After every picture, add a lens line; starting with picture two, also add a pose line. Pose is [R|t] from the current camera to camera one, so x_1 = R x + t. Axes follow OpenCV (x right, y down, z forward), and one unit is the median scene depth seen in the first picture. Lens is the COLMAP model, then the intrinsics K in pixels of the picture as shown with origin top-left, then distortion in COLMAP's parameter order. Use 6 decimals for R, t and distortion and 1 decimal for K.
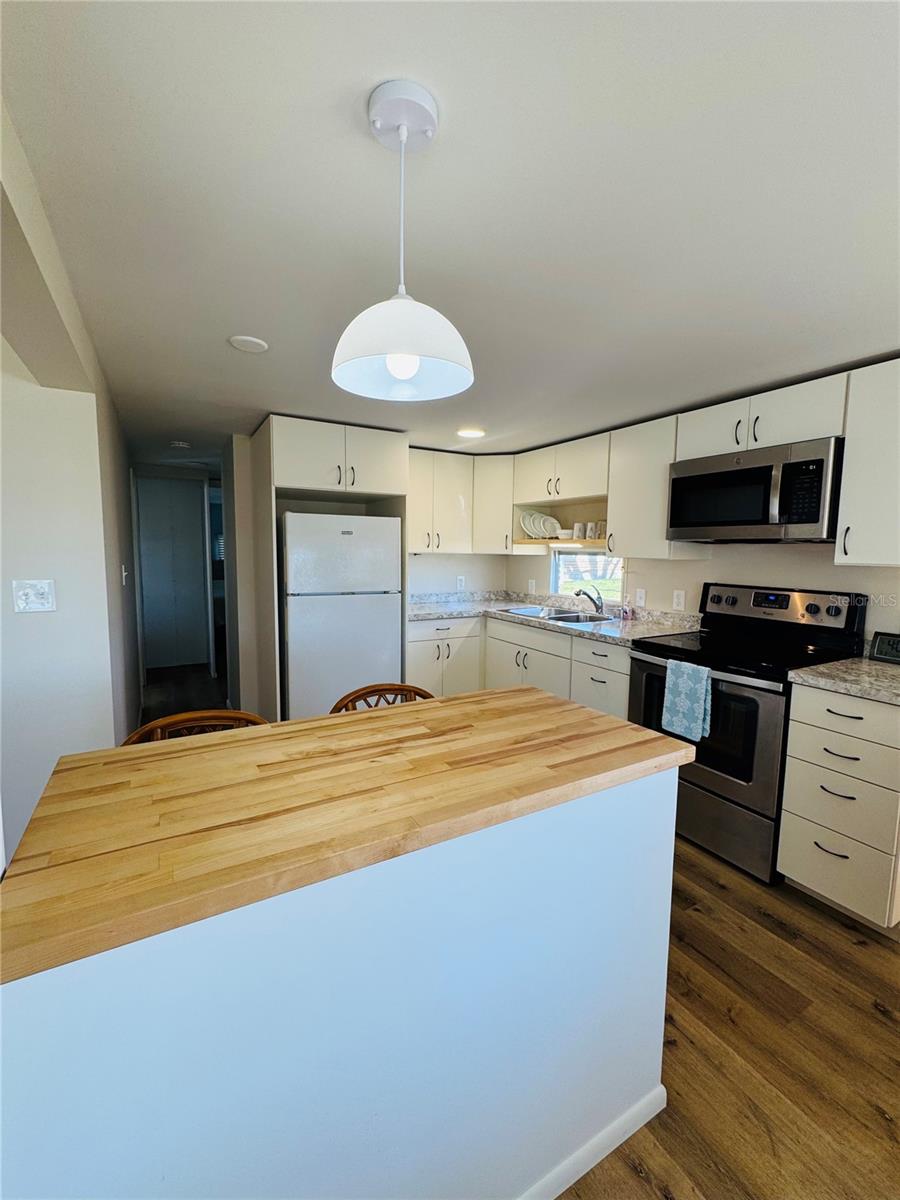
lens RADIAL K [[509.2, 0, 455.1], [0, 509.2, 599.9], [0, 0, 1]] dist [-0.003190, -0.000517]
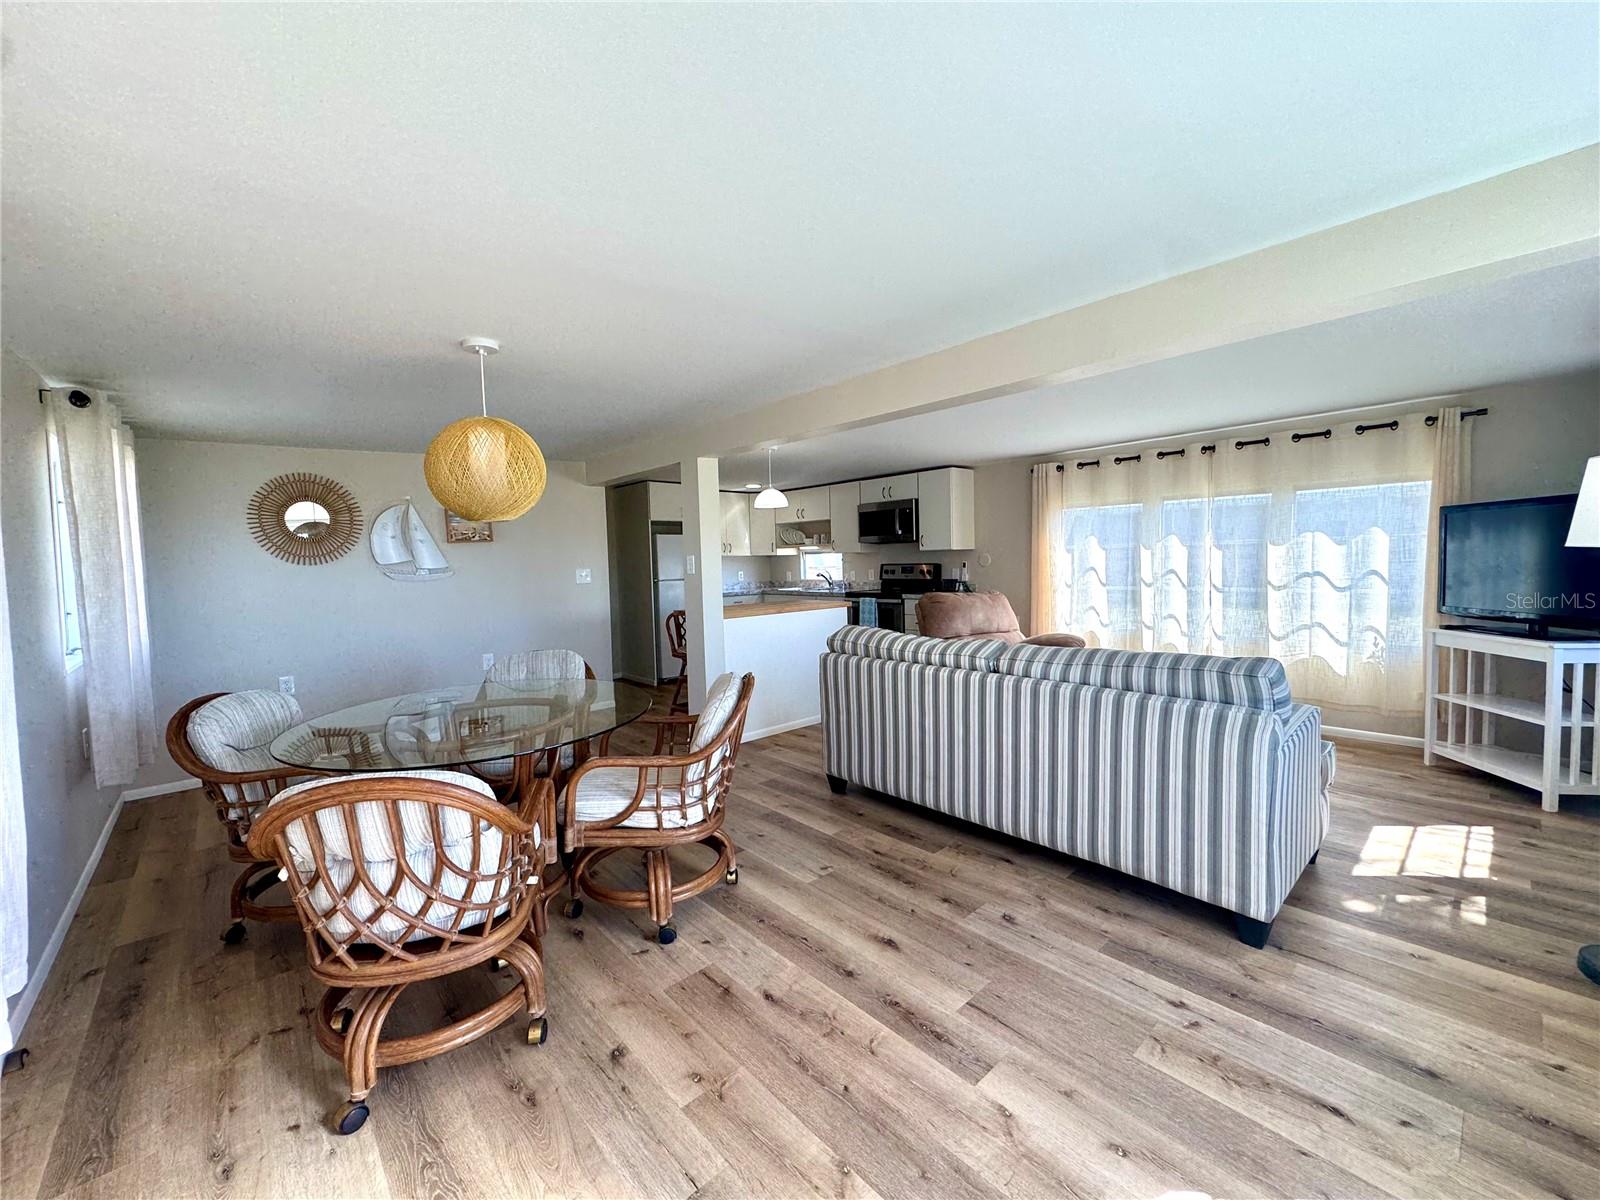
lens RADIAL K [[657.7, 0, 805.0], [0, 657.7, 590.7], [0, 0, 1]] dist [-0.003899, 0.000472]
pose [[0.976195, -0.048058, 0.211504, -0.317264], [0.059168, 0.997164, -0.046513, 0.161965], [-0.208669, 0.057920, 0.976270, -1.339760]]
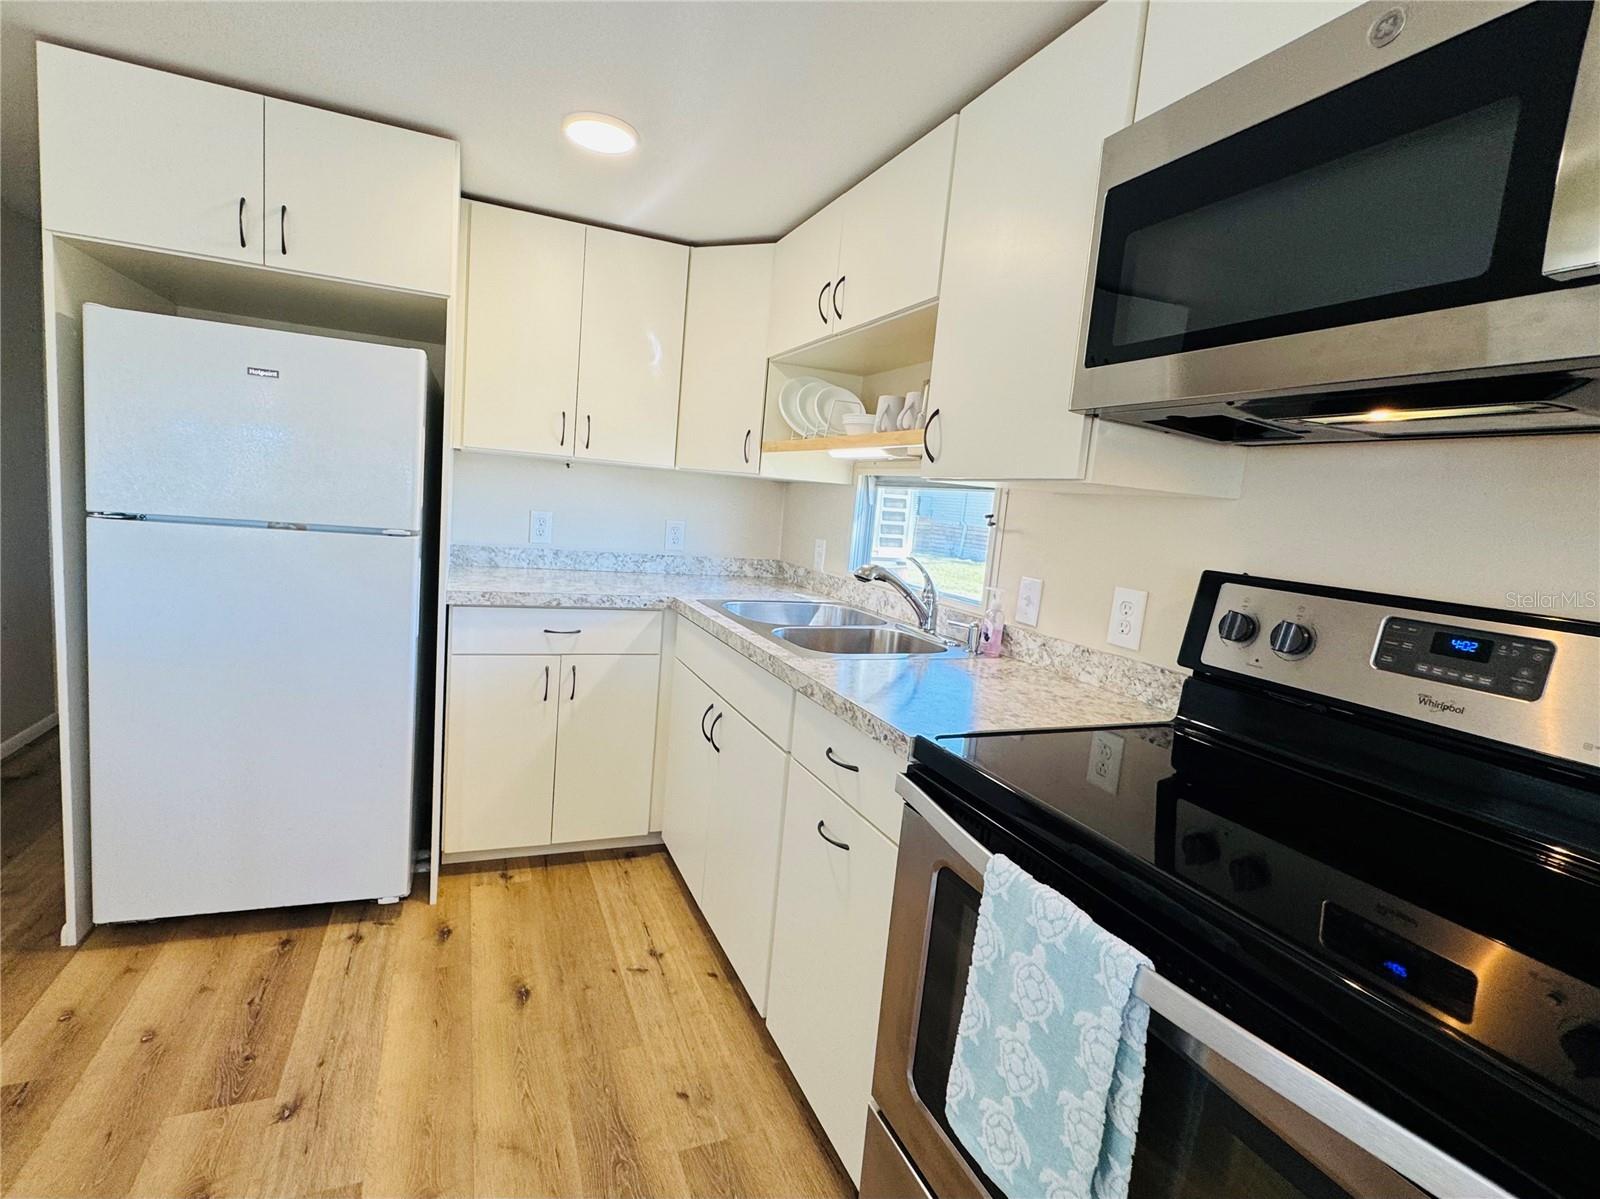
lens RADIAL K [[737.2, 0, 750.2], [0, 737.2, 589.7], [0, 0, 1]] dist [-0.003598, -0.001423]
pose [[0.985630, 0.088224, -0.144051, 0.274727], [-0.085476, 0.996022, 0.025166, -0.009473], [0.145698, -0.012492, 0.989250, 0.501636]]
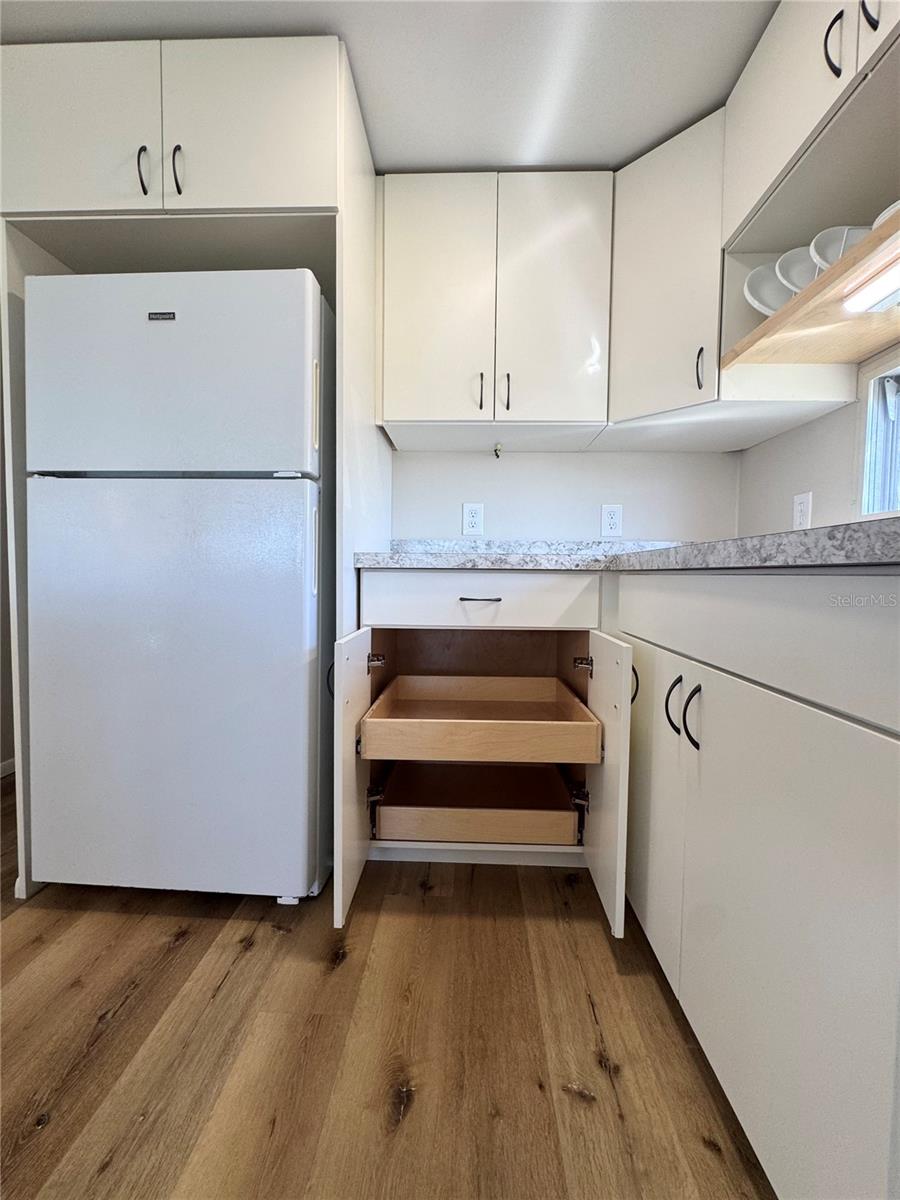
lens RADIAL K [[509.2, 0, 453.5], [0, 509.2, 600.1], [0, 0, 1]] dist [-0.003190, -0.000517]
pose [[0.848627, 0.023538, -0.528468, 0.195412], [-0.053863, 0.997662, -0.042059, 0.092660], [0.526243, 0.064157, 0.847911, 0.836101]]
